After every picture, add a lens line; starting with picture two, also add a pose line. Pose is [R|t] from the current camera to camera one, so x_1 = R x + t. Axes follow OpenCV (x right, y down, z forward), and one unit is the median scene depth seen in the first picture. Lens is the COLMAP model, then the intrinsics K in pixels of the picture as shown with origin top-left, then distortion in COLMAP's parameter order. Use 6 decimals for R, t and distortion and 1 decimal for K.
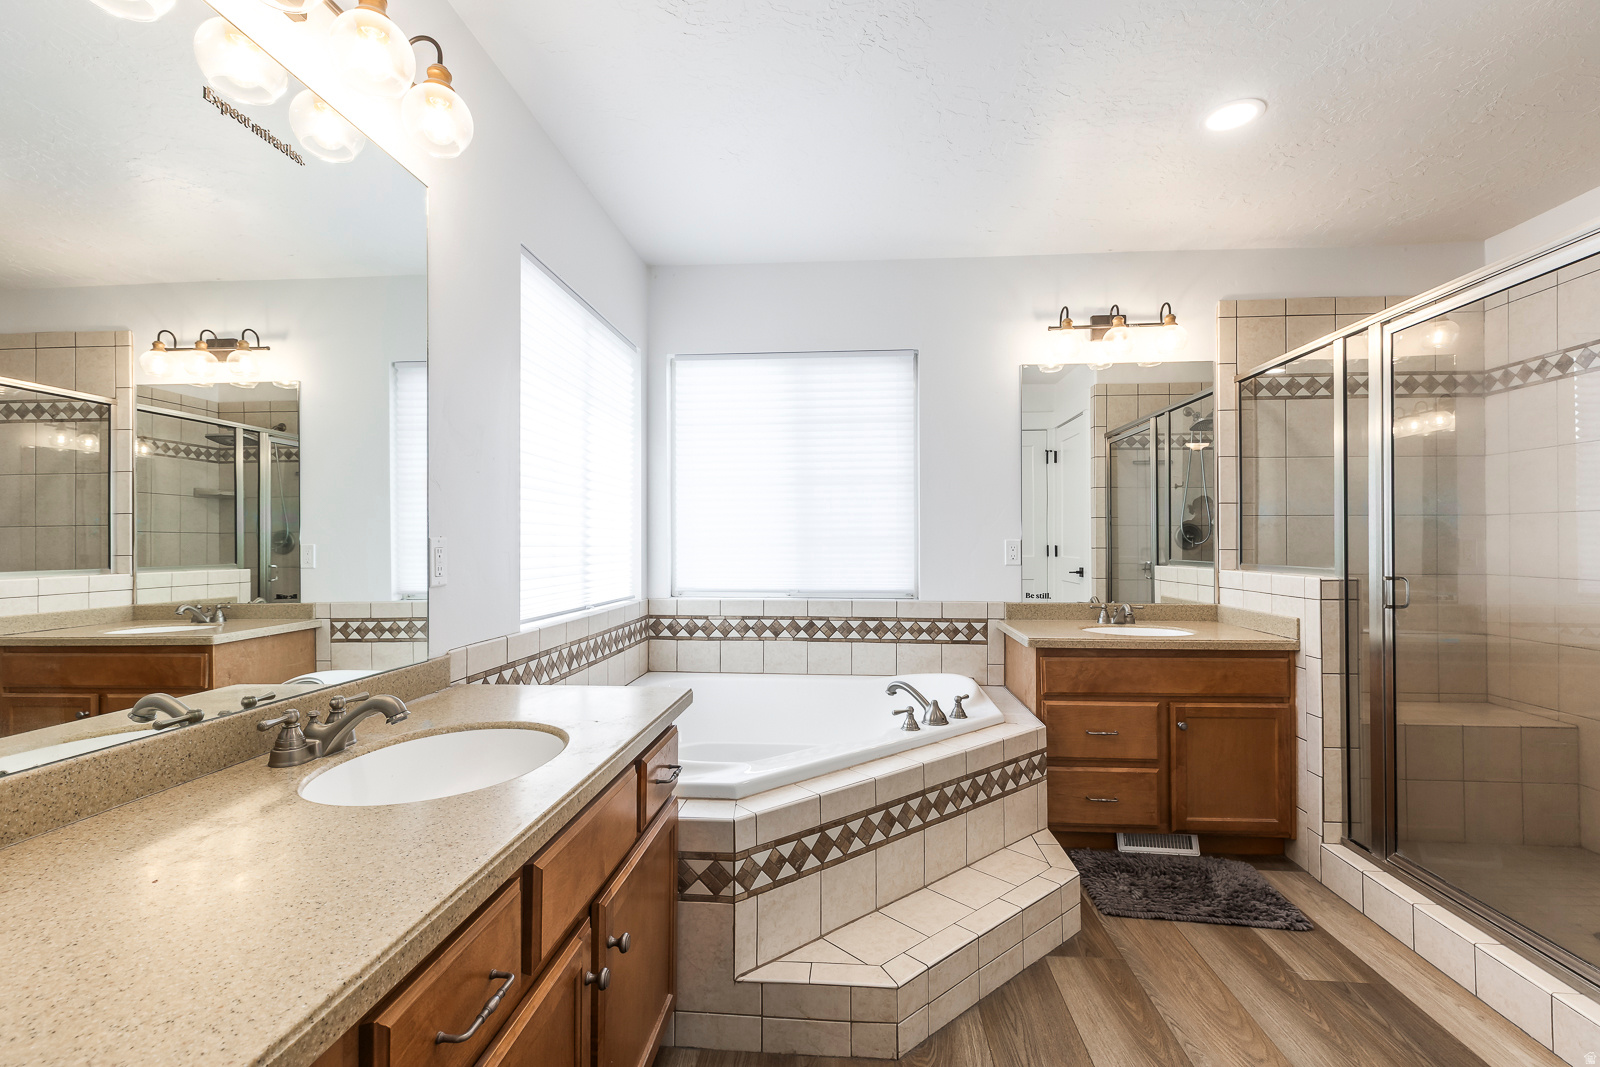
lens RADIAL K [[724.2, 0, 800.5], [0, 724.2, 529.3], [0, 0, 1]] dist [0.011438, -0.000143]
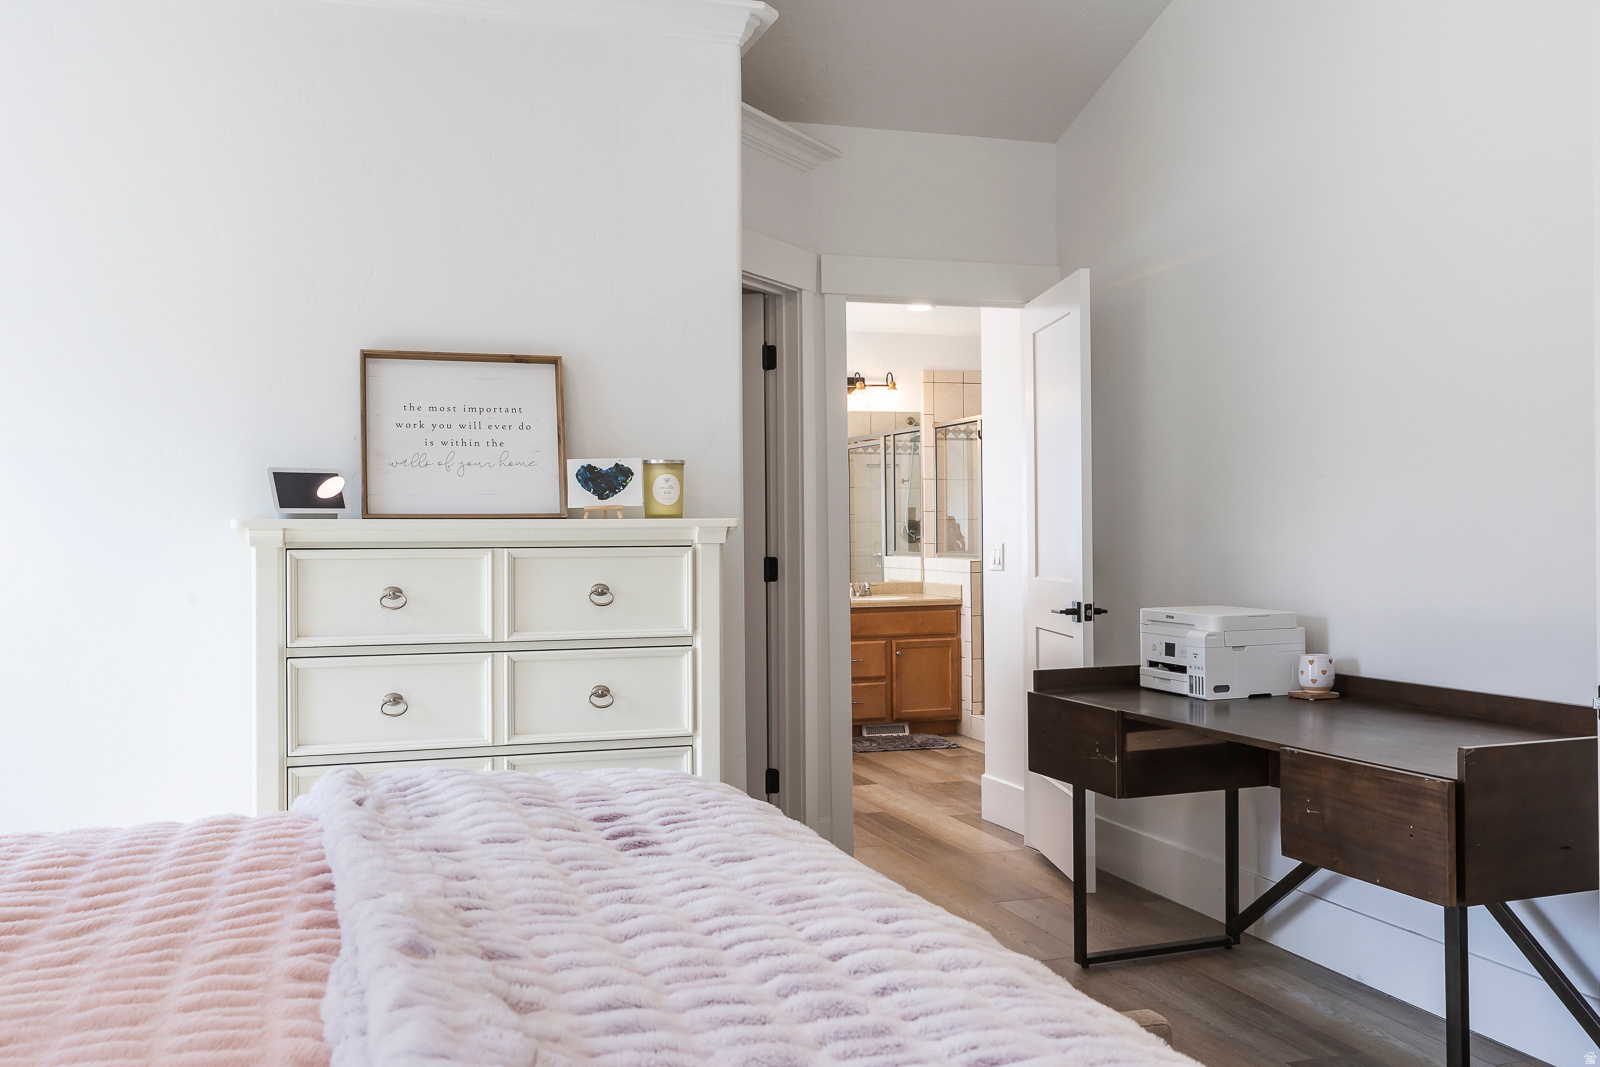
lens RADIAL K [[1493.1, 0, 800.0], [0, 1493.1, 533.5], [0, 0, 1]] dist [0.003197, 0.000825]
pose [[0.923009, -0.013036, 0.384556, -0.793518], [0.004898, 0.999743, 0.022132, -0.059075], [-0.384746, -0.018544, 0.922836, -1.646944]]
